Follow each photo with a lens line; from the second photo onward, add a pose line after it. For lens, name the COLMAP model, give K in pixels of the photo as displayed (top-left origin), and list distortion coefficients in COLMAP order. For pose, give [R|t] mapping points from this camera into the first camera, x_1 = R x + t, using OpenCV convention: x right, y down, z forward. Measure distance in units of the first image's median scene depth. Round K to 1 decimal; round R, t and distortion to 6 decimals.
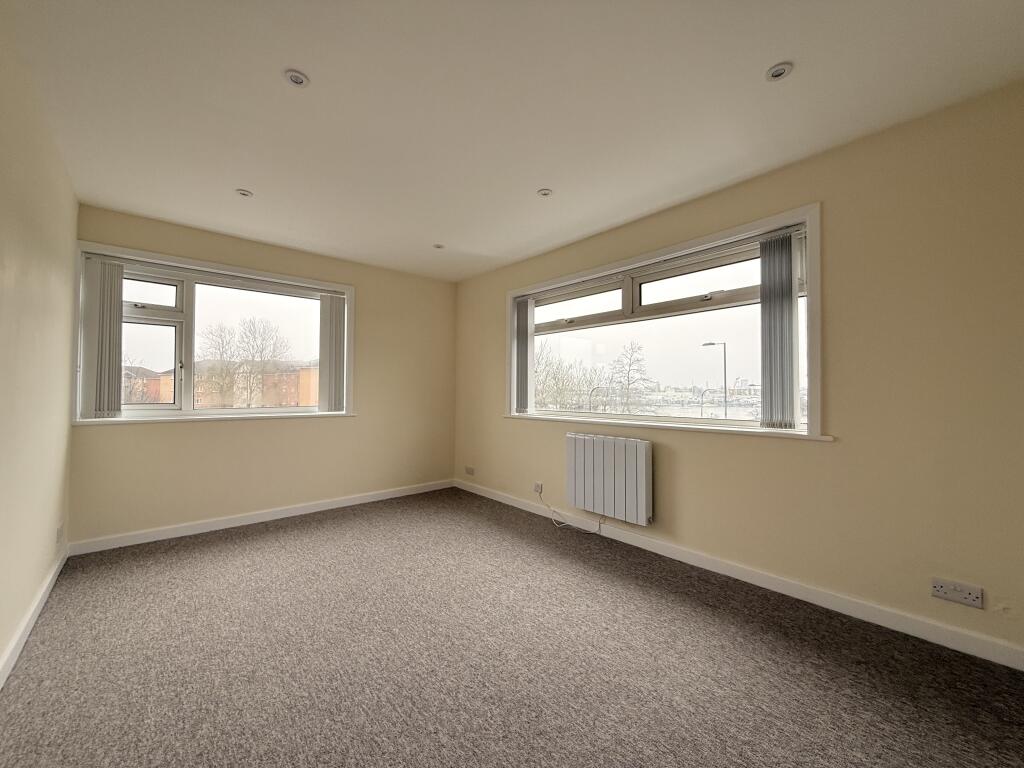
lens RADIAL K [[412.6, 0, 512.0], [0, 412.6, 384.0], [0, 0, 1]] dist [0.008846, 0.000110]
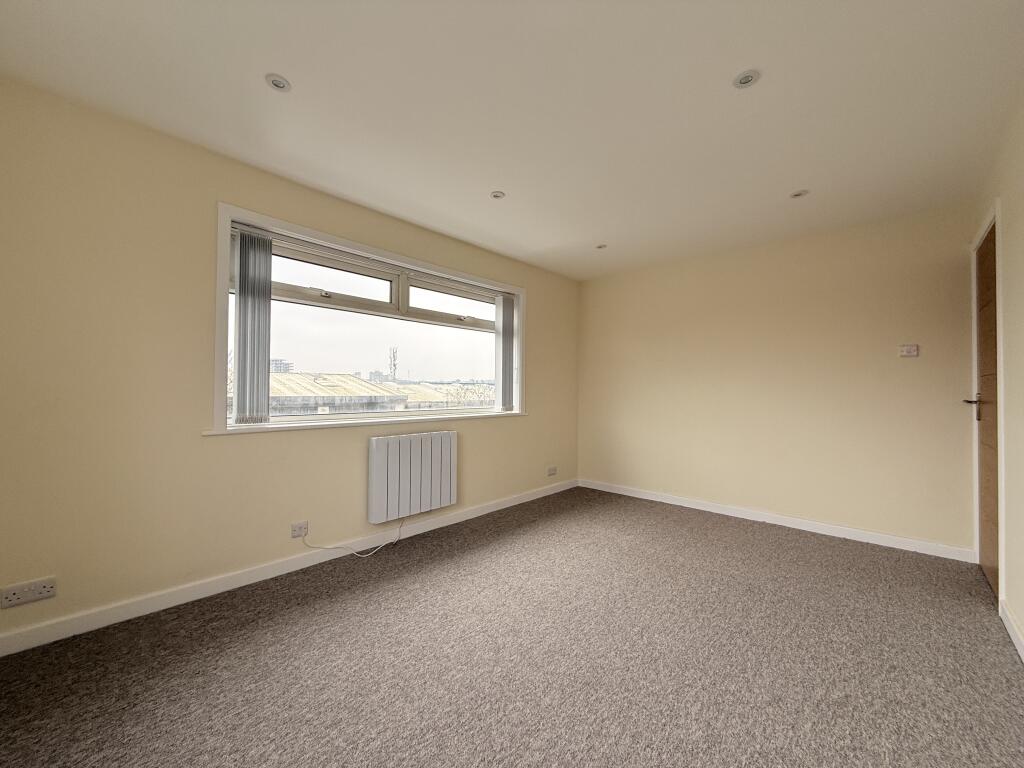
lens RADIAL K [[404.3, 0, 512.0], [0, 404.3, 384.0], [0, 0, 1]] dist [0.000413, -0.000129]
pose [[-0.109810, 0.011070, 0.993891, -0.736193], [-0.026998, 0.999536, -0.014116, 0.014692], [-0.993586, -0.028384, -0.109460, 0.854805]]
